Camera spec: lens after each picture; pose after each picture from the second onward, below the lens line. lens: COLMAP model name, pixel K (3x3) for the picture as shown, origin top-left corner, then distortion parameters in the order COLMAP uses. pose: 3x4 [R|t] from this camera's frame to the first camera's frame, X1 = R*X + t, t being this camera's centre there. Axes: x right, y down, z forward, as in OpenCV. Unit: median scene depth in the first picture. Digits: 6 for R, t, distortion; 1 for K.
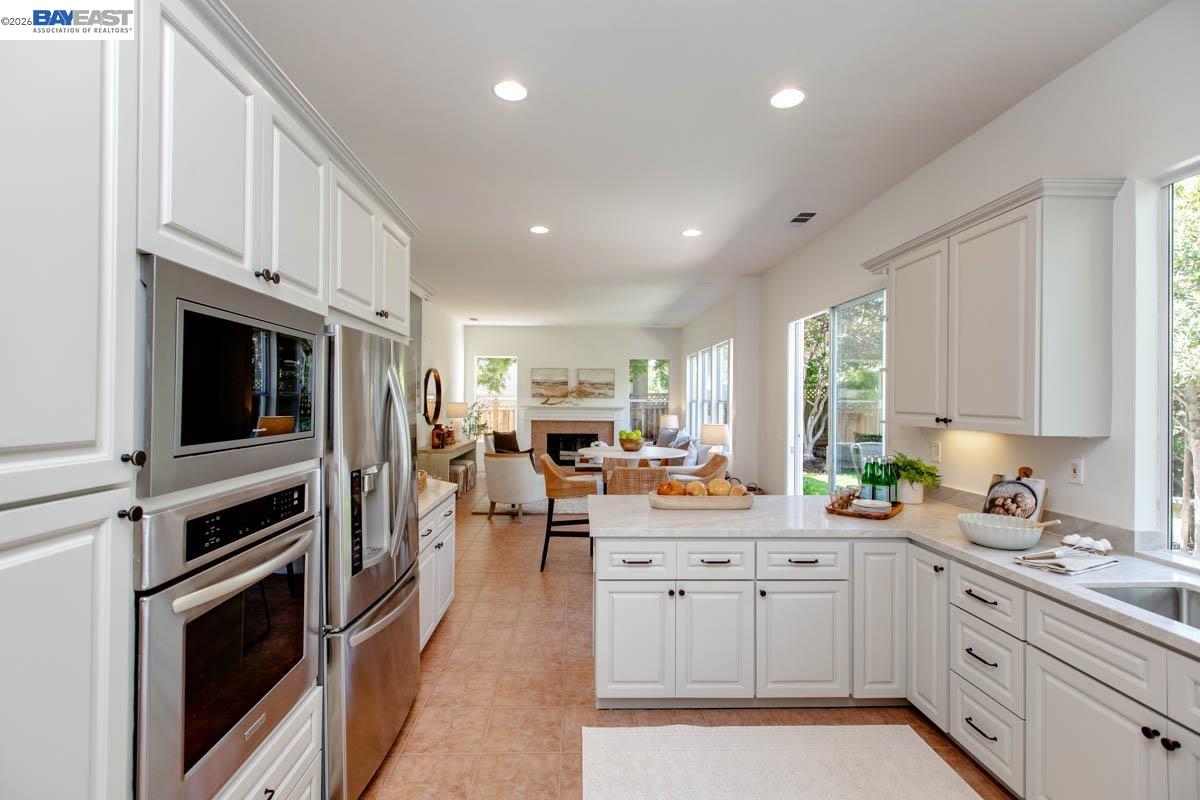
lens RADIAL K [[537.7, 0, 584.4], [0, 537.7, 398.1], [0, 0, 1]] dist [0.001856, -0.000027]
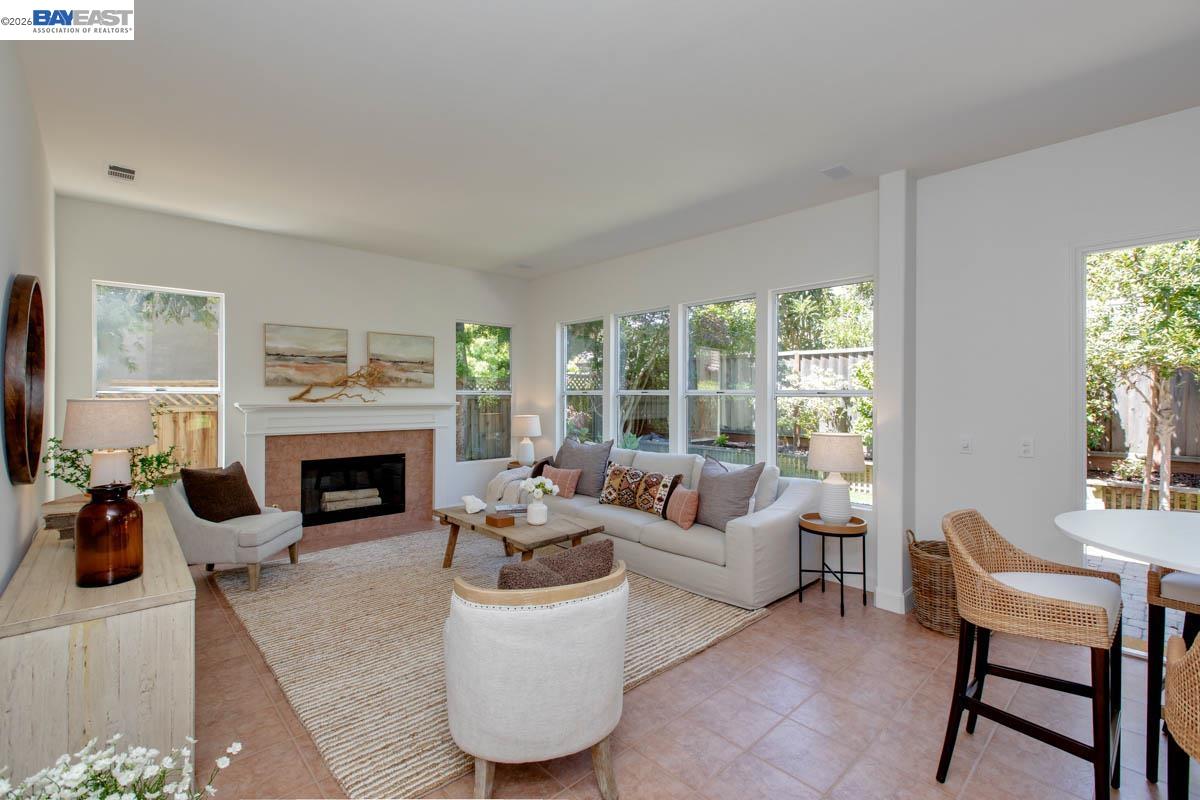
lens RADIAL K [[536.4, 0, 600.5], [0, 536.4, 395.7], [0, 0, 1]] dist [0.000970, 0.000511]
pose [[0.748225, -0.007352, 0.663405, -0.597668], [0.000396, 0.999943, 0.010636, 0.006575], [-0.663445, -0.007695, 0.748185, 1.468599]]
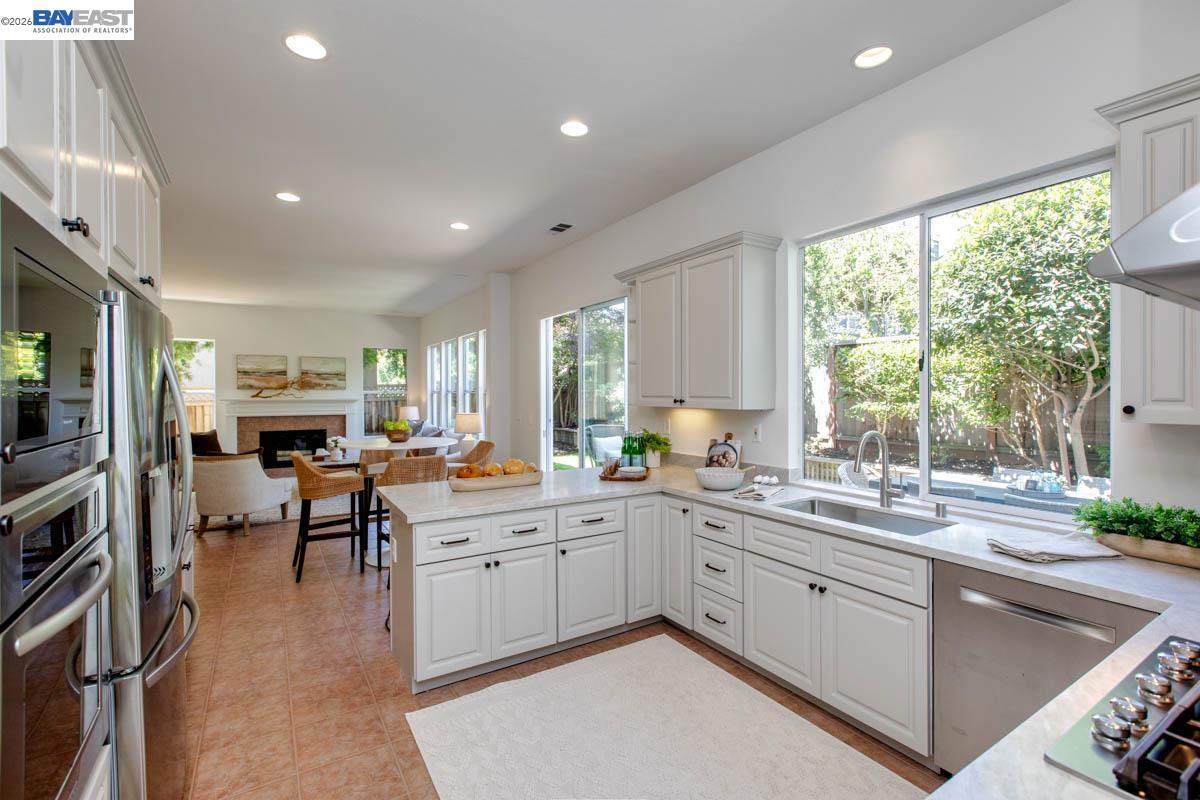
lens RADIAL K [[536.4, 0, 600.5], [0, 536.4, 395.7], [0, 0, 1]] dist [0.000970, 0.000511]
pose [[0.859339, -0.013721, 0.511223, -0.124221], [0.008181, 0.999881, 0.013085, 0.006444], [-0.511341, -0.007062, 0.859349, -0.024644]]
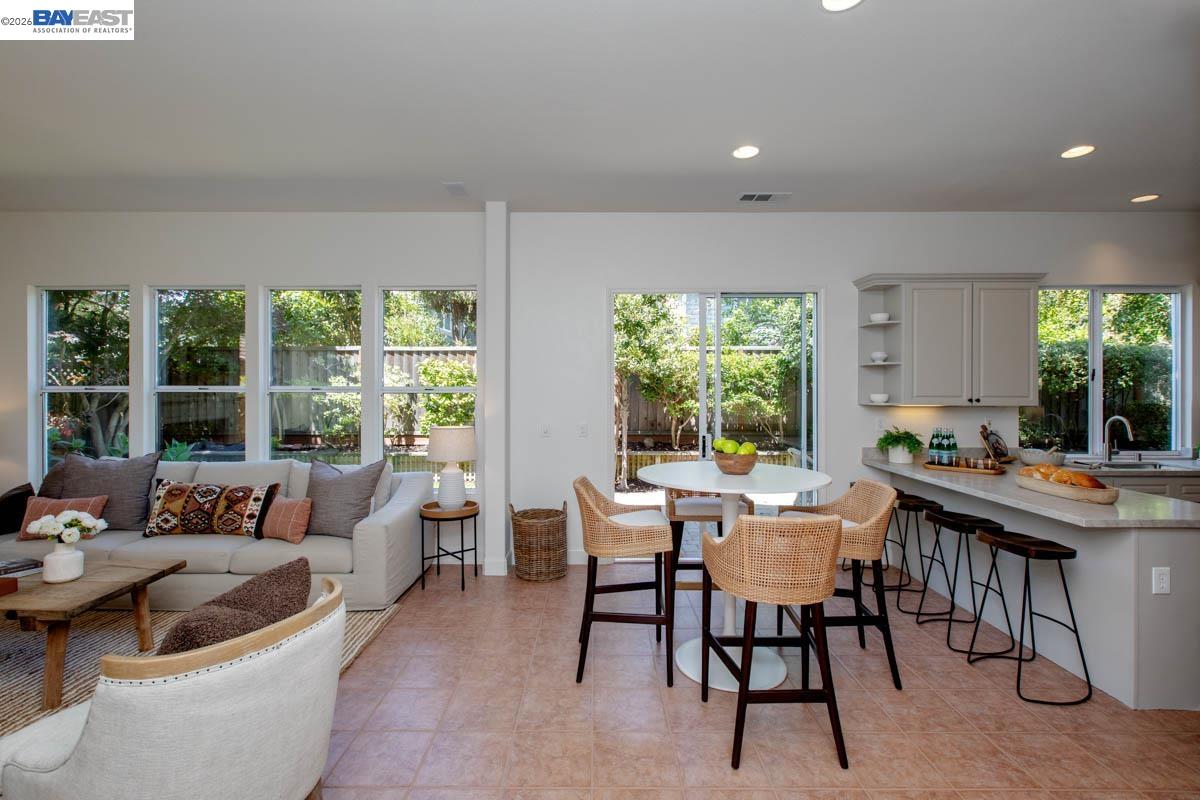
lens RADIAL K [[543.8, 0, 596.7], [0, 543.8, 394.2], [0, 0, 1]] dist [0.001321, 0.000050]
pose [[0.025970, -0.012980, 0.999578, -0.713707], [-0.003839, 0.999907, 0.013084, 0.006361], [-0.999655, -0.004177, 0.025918, 1.613157]]
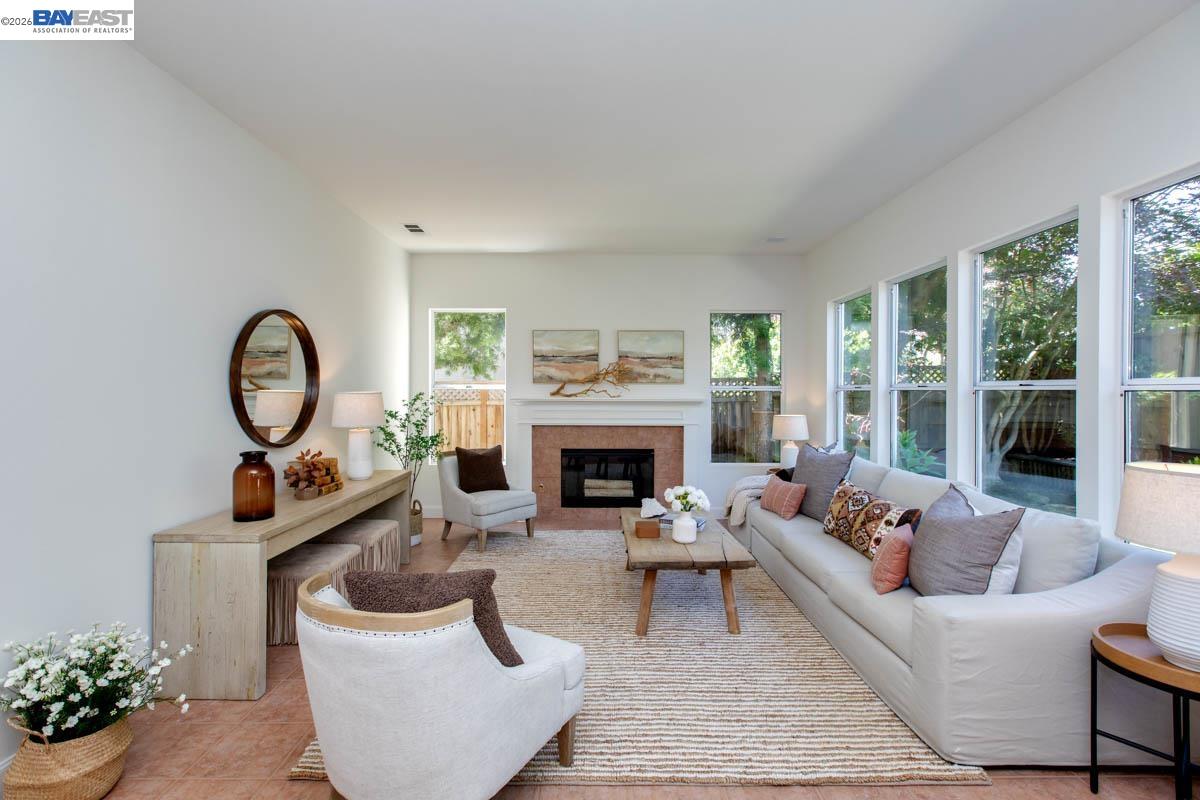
lens RADIAL K [[534.3, 0, 591.4], [0, 534.3, 392.9], [0, 0, 1]] dist [0.001036, 0.000065]
pose [[0.999744, -0.005613, -0.021939, -0.083830], [0.005742, 0.999967, 0.005817, 0.017996], [0.021906, -0.005941, 0.999742, 1.449334]]
